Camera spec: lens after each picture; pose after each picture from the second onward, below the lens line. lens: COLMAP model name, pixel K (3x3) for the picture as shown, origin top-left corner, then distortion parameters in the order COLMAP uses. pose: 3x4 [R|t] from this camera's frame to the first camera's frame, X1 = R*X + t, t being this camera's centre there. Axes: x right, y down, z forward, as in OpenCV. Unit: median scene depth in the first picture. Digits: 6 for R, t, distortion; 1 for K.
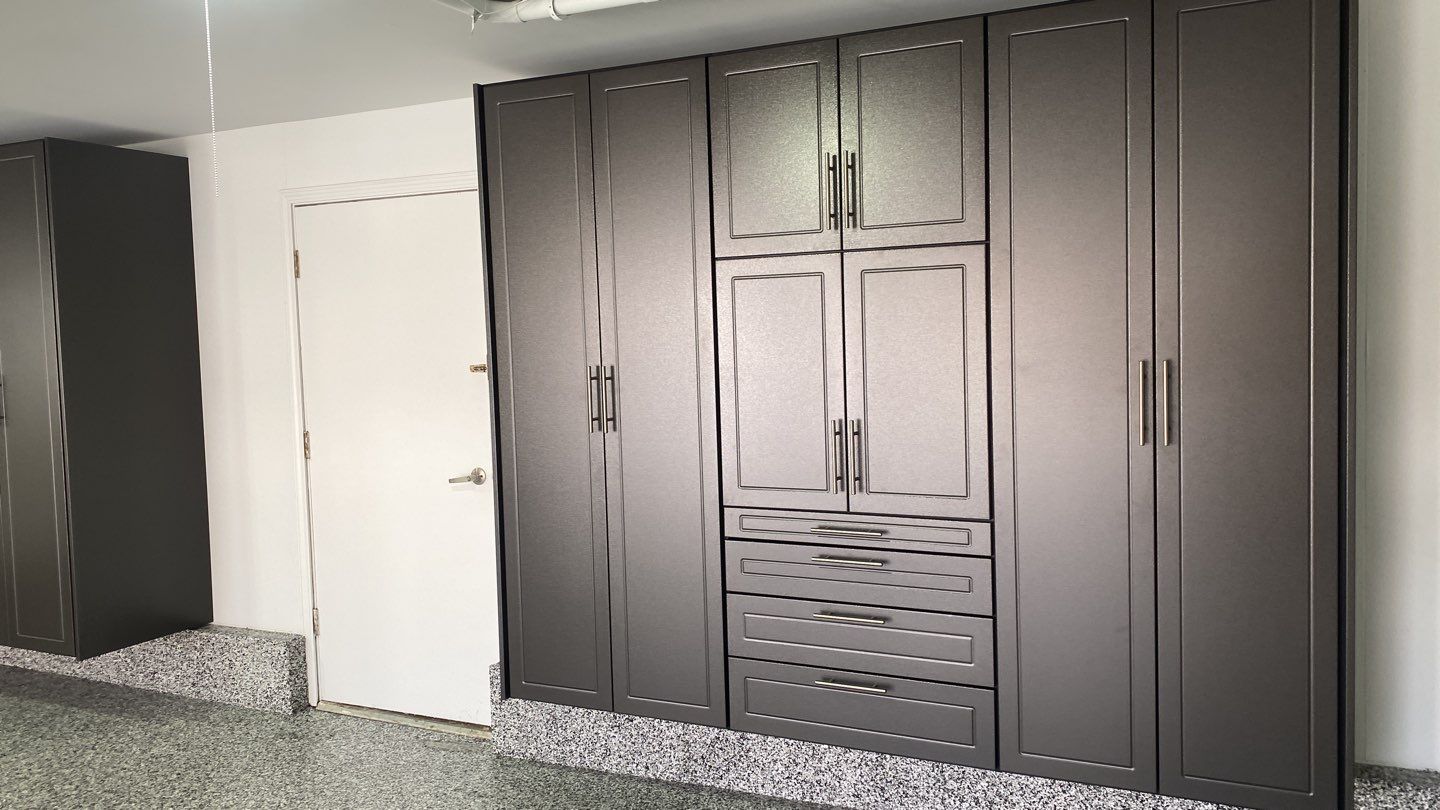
lens RADIAL K [[1094.4, 0, 730.7], [0, 1094.4, 384.8], [0, 0, 1]] dist [0.065288, -0.085491]
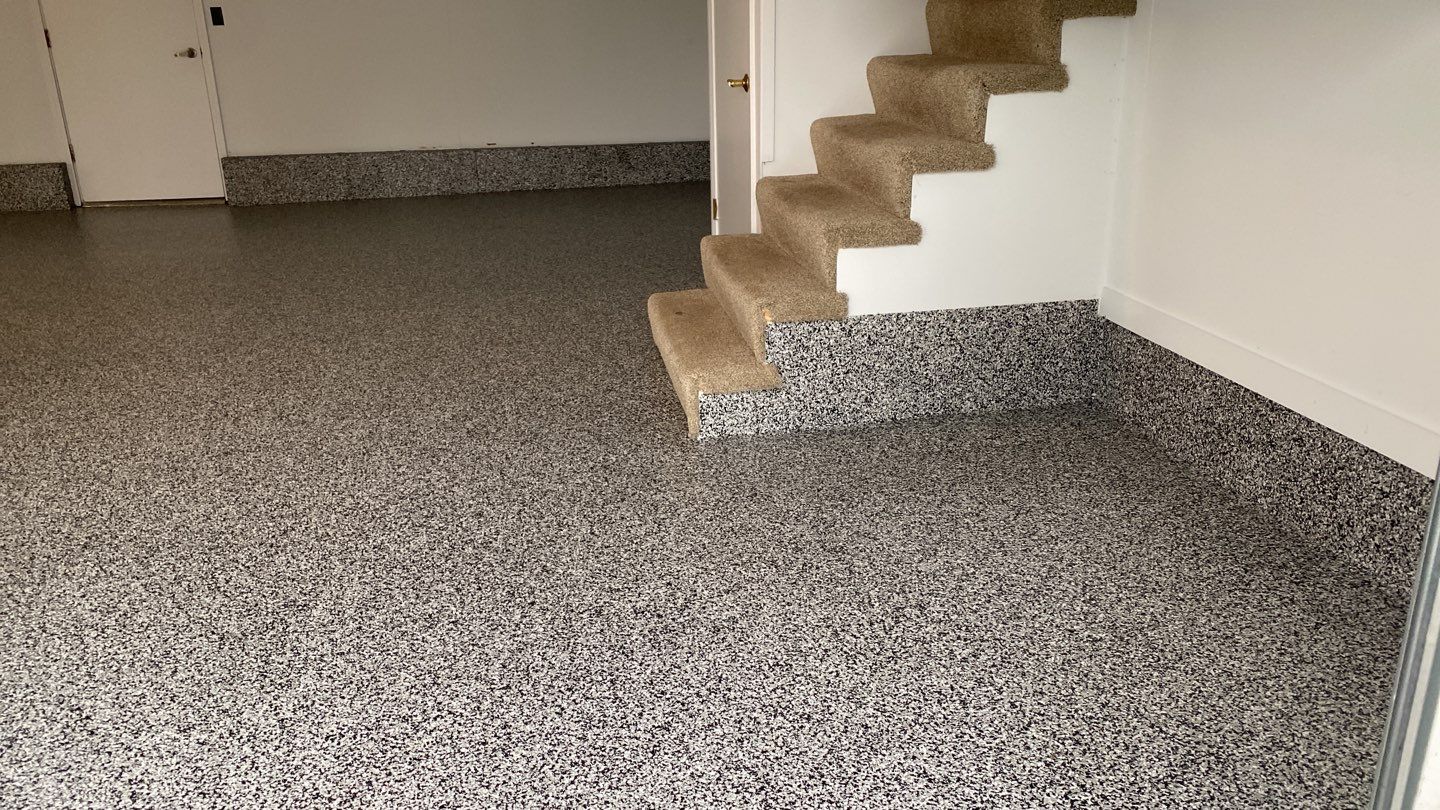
lens RADIAL K [[1094.4, 0, 728.0], [0, 1094.4, 402.0], [0, 0, 1]] dist [0.065288, -0.085491]
pose [[0.816128, -0.180478, 0.548965, -0.653973], [0.021904, 0.958957, 0.282704, 0.148860], [-0.577456, -0.218698, 0.786585, -1.105798]]
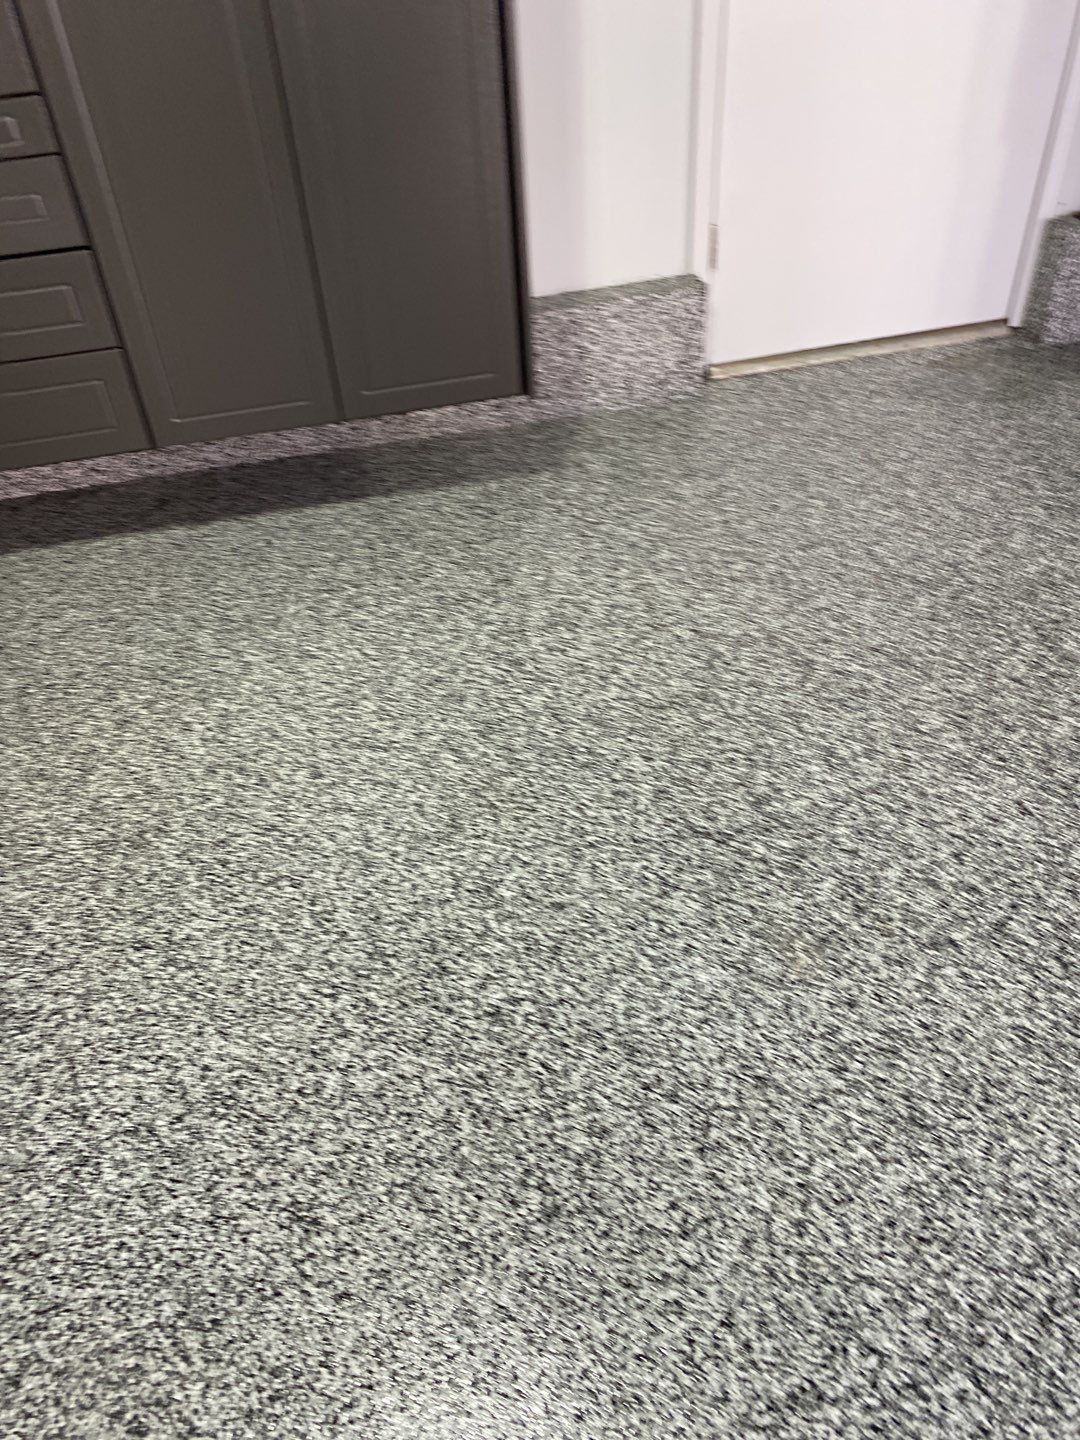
lens RADIAL K [[1066.5, 0, 547.5], [0, 1066.5, 712.0], [0, 0, 1]] dist [0.023712, -0.004353]
pose [[0.803802, -0.419974, 0.421336, -0.982448], [0.081756, 0.779515, 0.621025, 0.037270], [-0.589252, -0.464734, 0.660911, 0.619023]]
